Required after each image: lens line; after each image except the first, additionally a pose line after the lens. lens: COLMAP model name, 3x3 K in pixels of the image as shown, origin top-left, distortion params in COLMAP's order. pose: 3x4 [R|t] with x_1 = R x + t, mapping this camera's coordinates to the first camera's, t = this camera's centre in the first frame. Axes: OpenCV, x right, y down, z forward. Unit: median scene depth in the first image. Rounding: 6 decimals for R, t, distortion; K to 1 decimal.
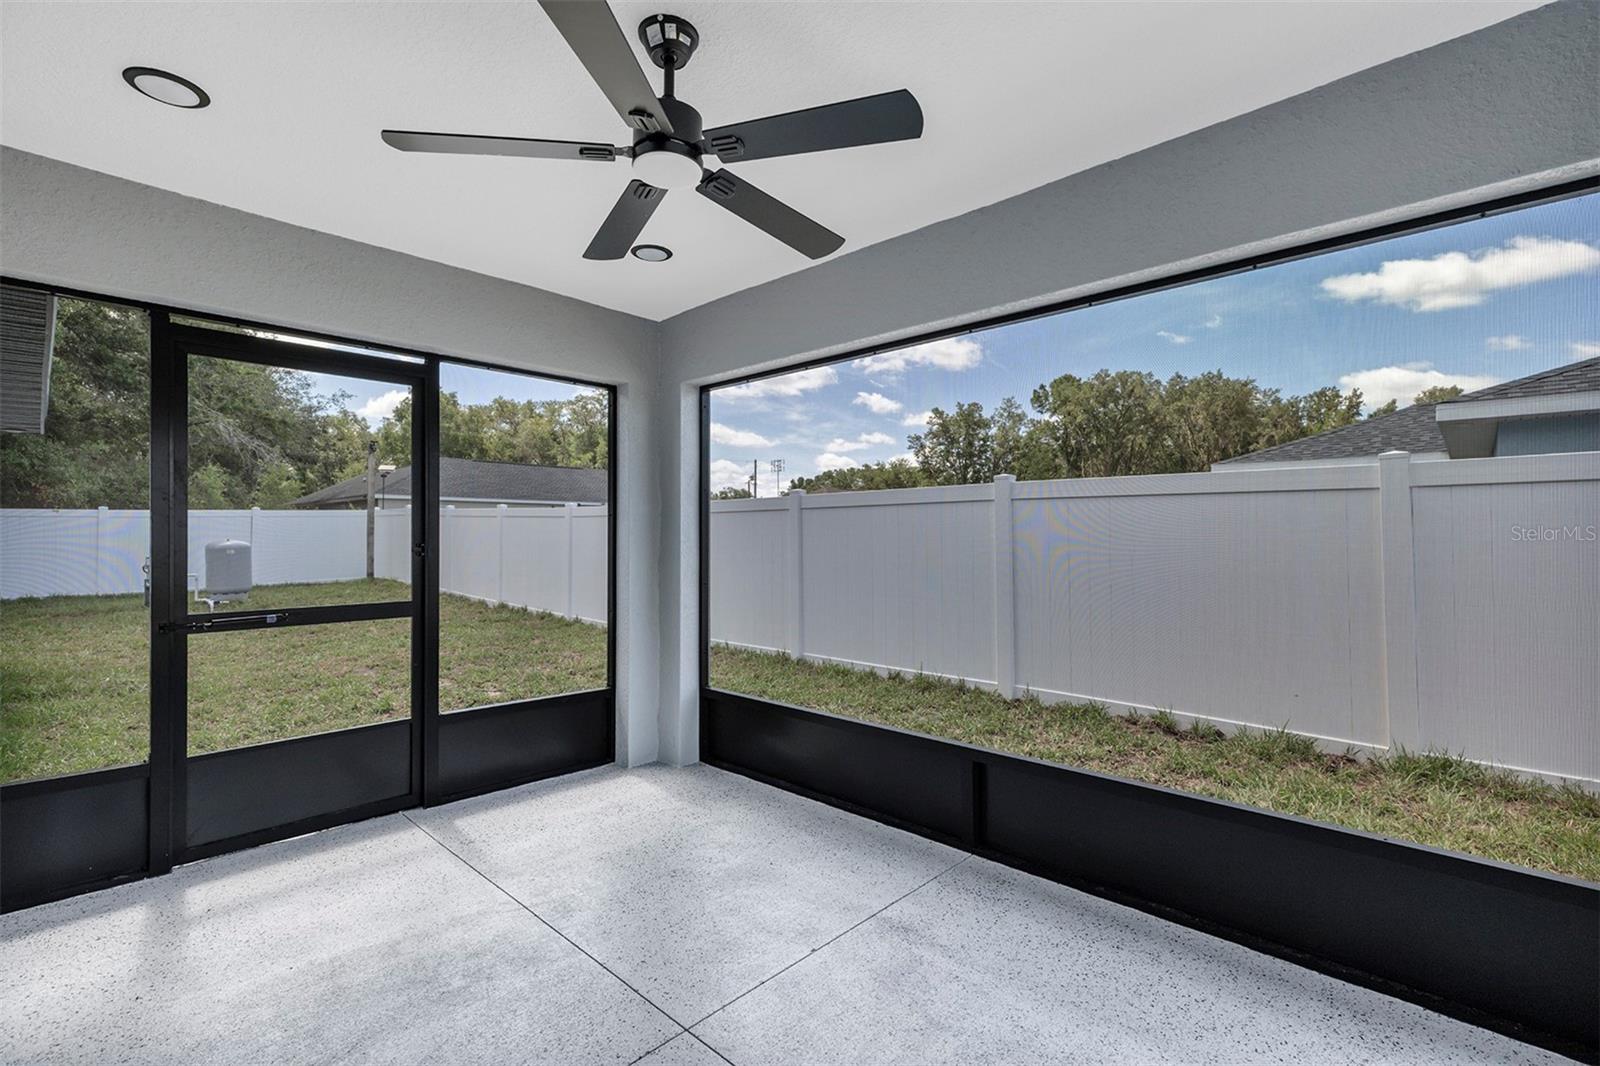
lens RADIAL K [[725.4, 0, 794.4], [0, 725.4, 536.1], [0, 0, 1]] dist [0.006505, -0.000550]
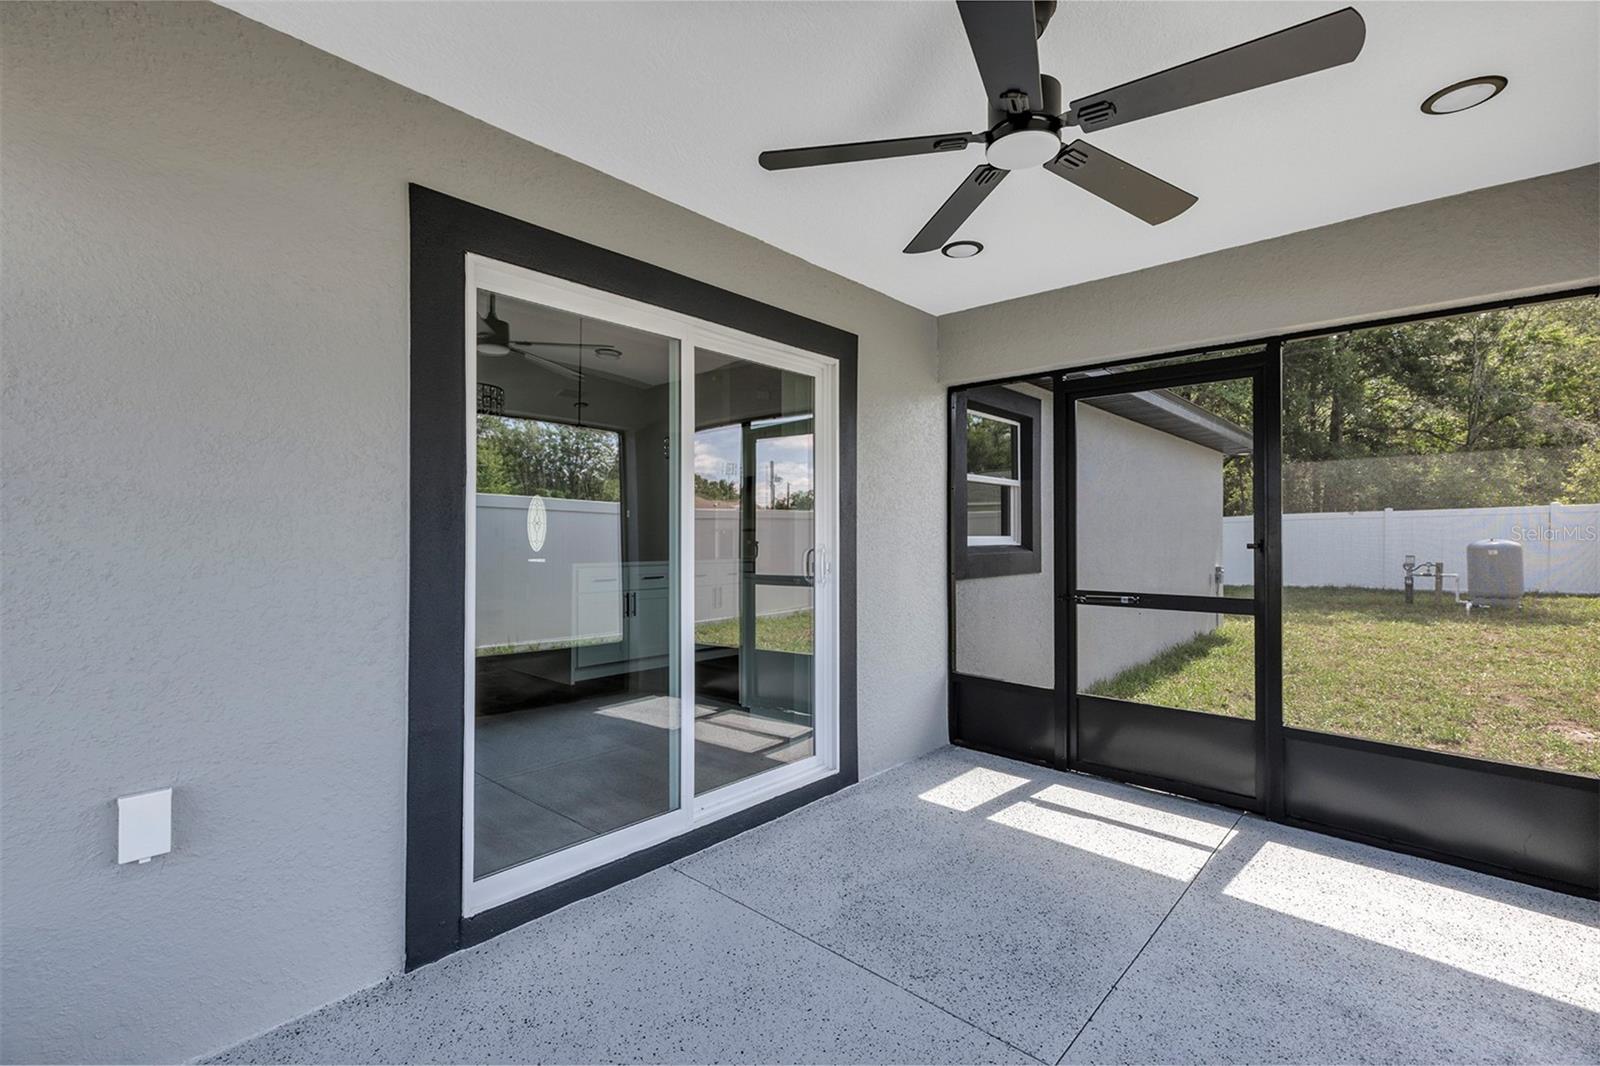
lens RADIAL K [[725.4, 0, 792.7], [0, 725.4, 532.7], [0, 0, 1]] dist [0.006505, -0.000550]
pose [[-0.016352, -0.006890, -0.999843, 0.439285], [0.001269, 0.999975, -0.006912, 0.006796], [0.999865, -0.001382, -0.016343, 0.389535]]
